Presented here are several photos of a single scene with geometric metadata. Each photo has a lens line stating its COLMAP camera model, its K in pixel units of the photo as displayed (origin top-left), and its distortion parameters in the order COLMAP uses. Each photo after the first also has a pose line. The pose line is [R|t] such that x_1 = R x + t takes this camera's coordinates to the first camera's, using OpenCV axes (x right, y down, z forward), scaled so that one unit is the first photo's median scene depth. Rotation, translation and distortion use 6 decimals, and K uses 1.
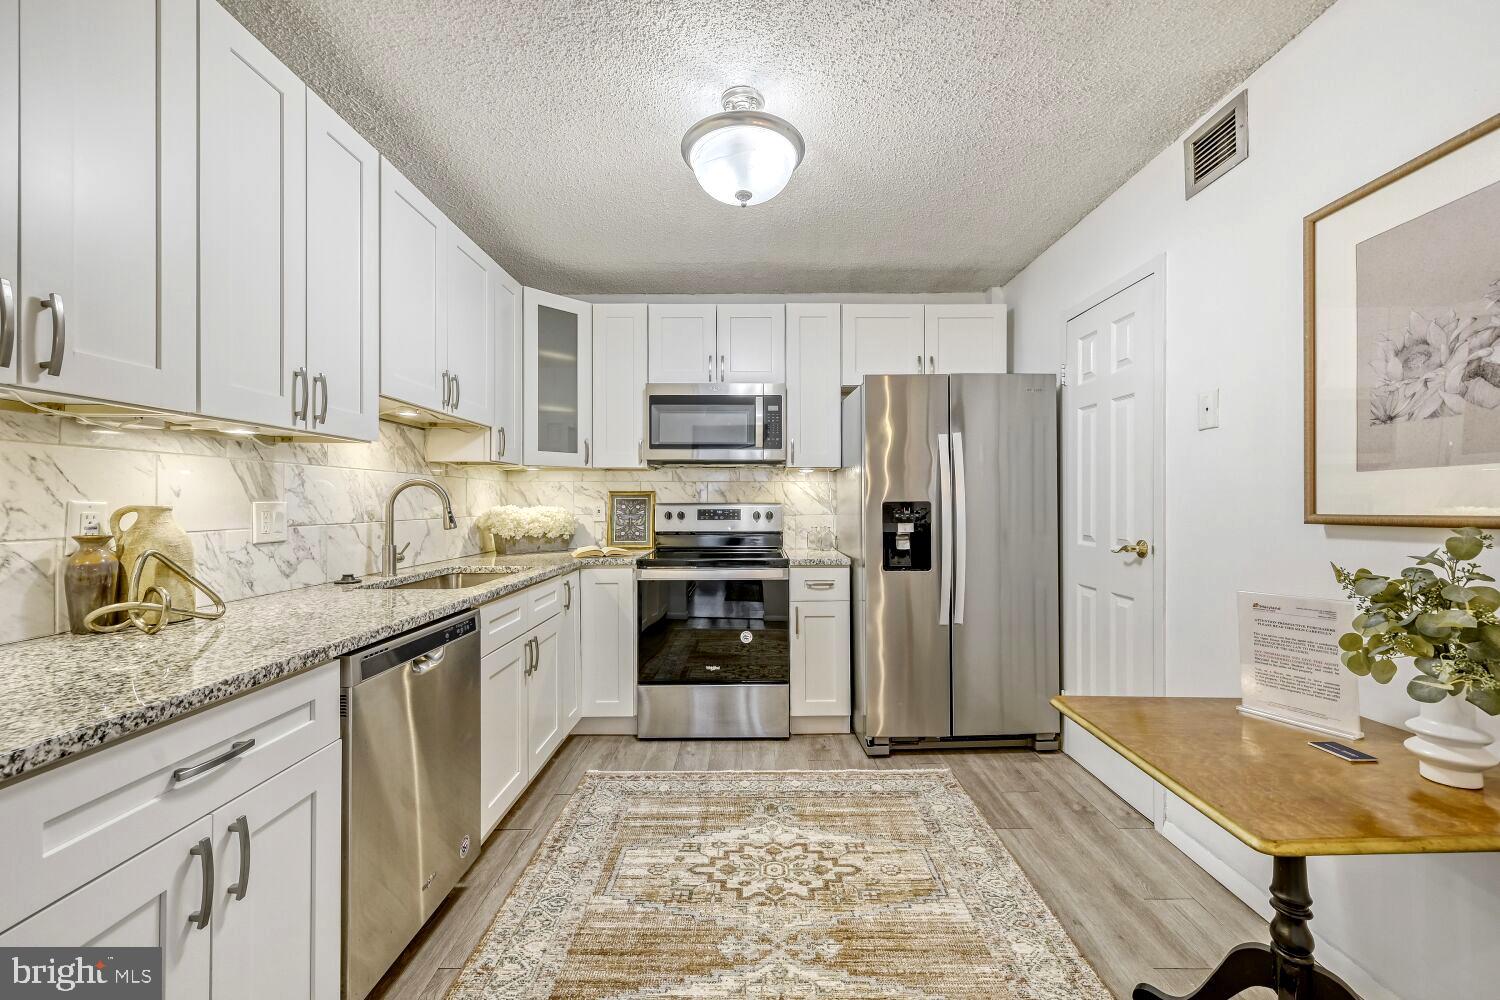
lens RADIAL K [[639.5, 0, 754.9], [0, 639.5, 500.8], [0, 0, 1]] dist [0.011869, 0.001647]
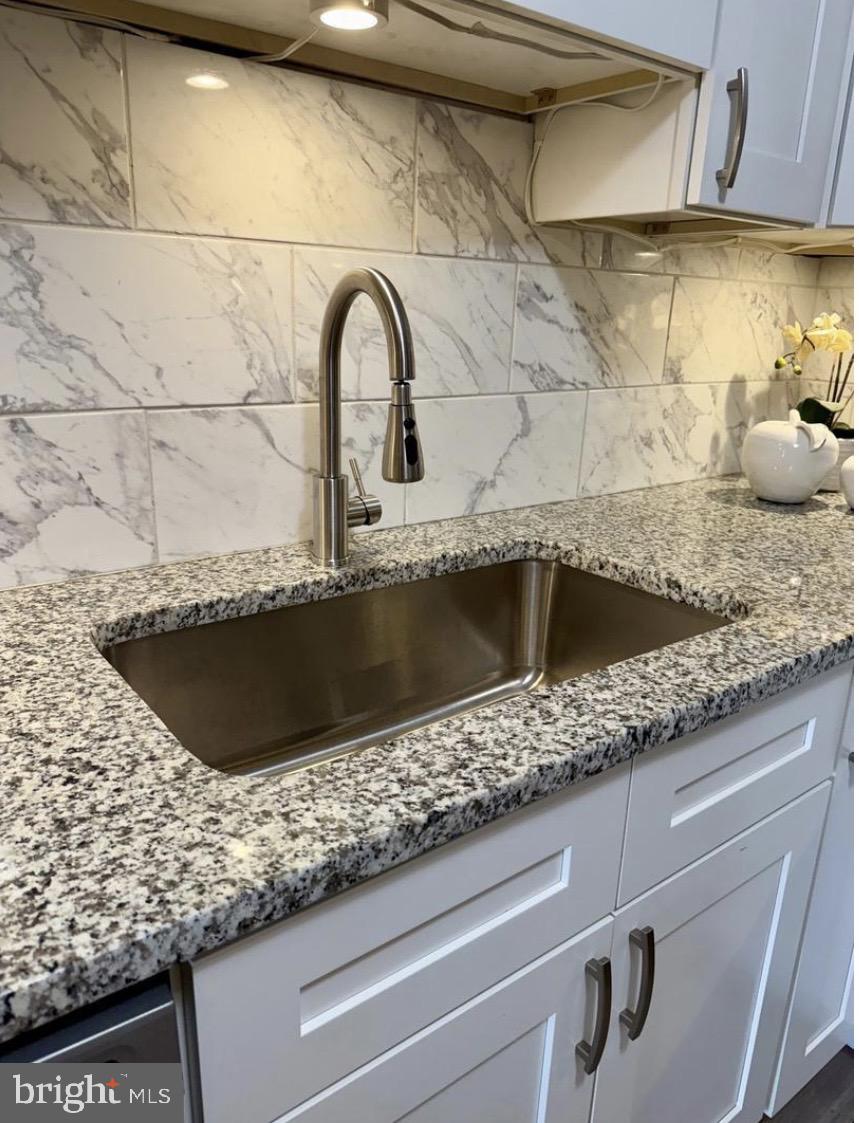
lens RADIAL K [[823.2, 0, 432.5], [0, 823.2, 566.7], [0, 0, 1]] dist [0.011612, -0.000308]
pose [[0.622710, 0.258183, -0.738629, -0.222585], [-0.032697, 0.951754, 0.305114, -0.025088], [0.781769, -0.165846, 0.601109, 0.885414]]
